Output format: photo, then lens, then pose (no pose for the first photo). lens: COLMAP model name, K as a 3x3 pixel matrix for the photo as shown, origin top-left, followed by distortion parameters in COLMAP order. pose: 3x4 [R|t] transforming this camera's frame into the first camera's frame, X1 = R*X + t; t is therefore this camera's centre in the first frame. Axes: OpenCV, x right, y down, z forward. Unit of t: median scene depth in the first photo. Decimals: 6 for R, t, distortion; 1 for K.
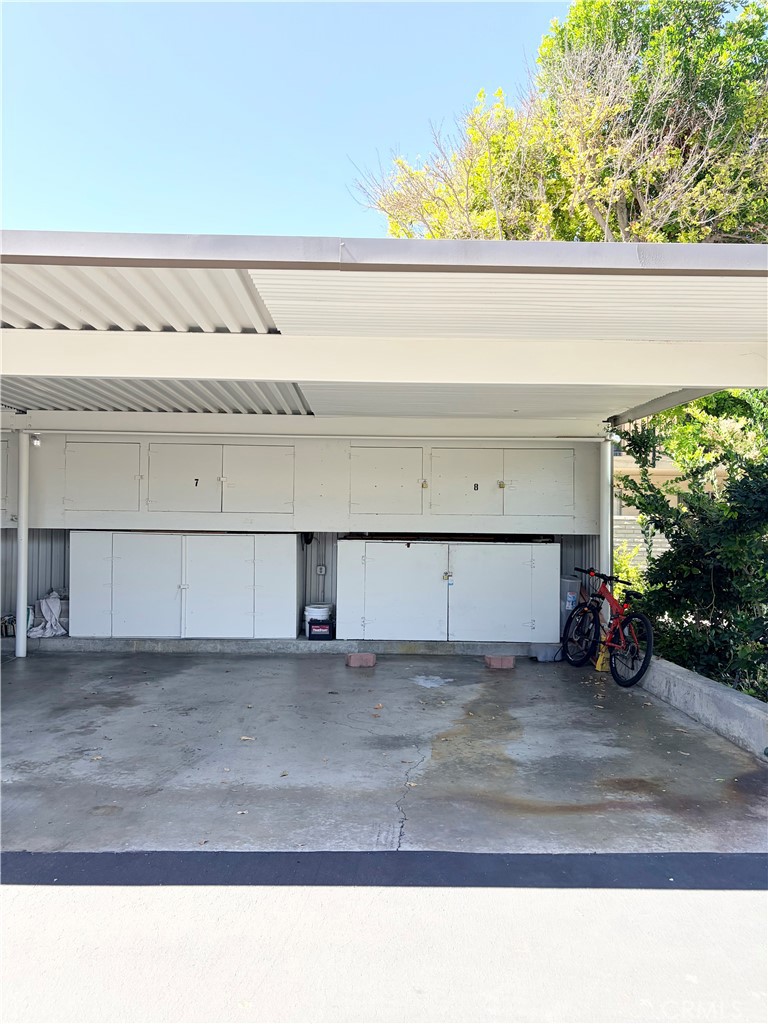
lens RADIAL K [[763.1, 0, 391.9], [0, 763.1, 516.1], [0, 0, 1]] dist [-0.045931, 0.000628]
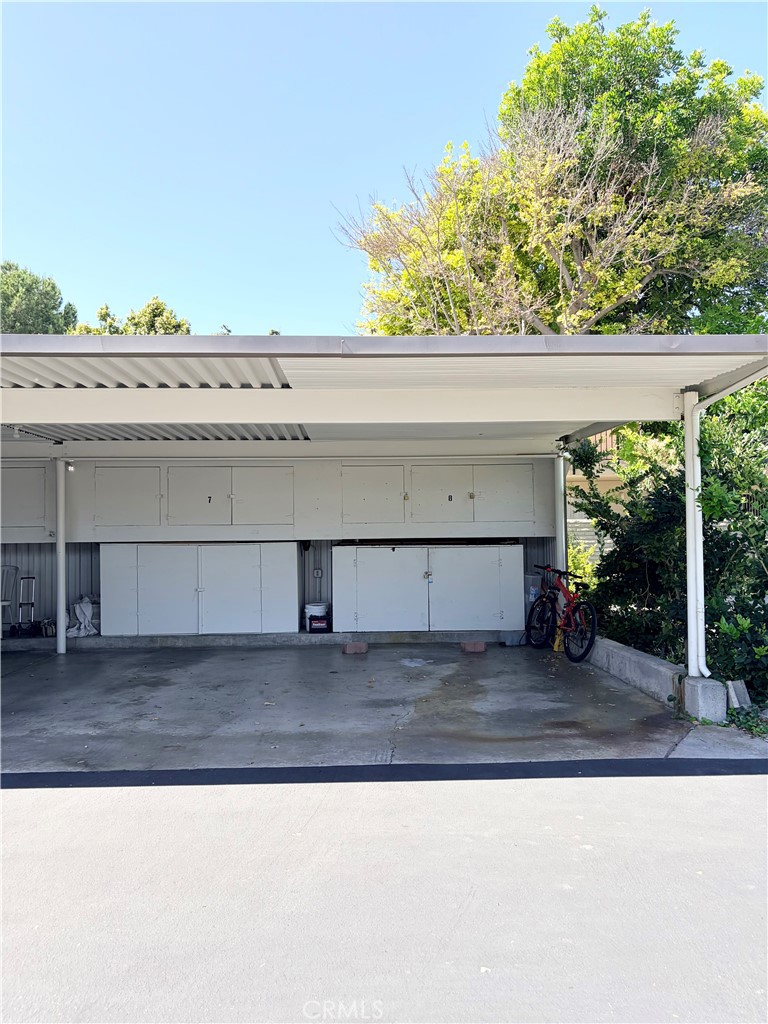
lens RADIAL K [[763.1, 0, 375.5], [0, 763.1, 510.6], [0, 0, 1]] dist [-0.045931, 0.000628]
pose [[0.999735, -0.022964, -0.001291, -0.002815], [0.022939, 0.999586, -0.017350, -0.001559], [0.001689, 0.017316, 0.999849, -0.170638]]
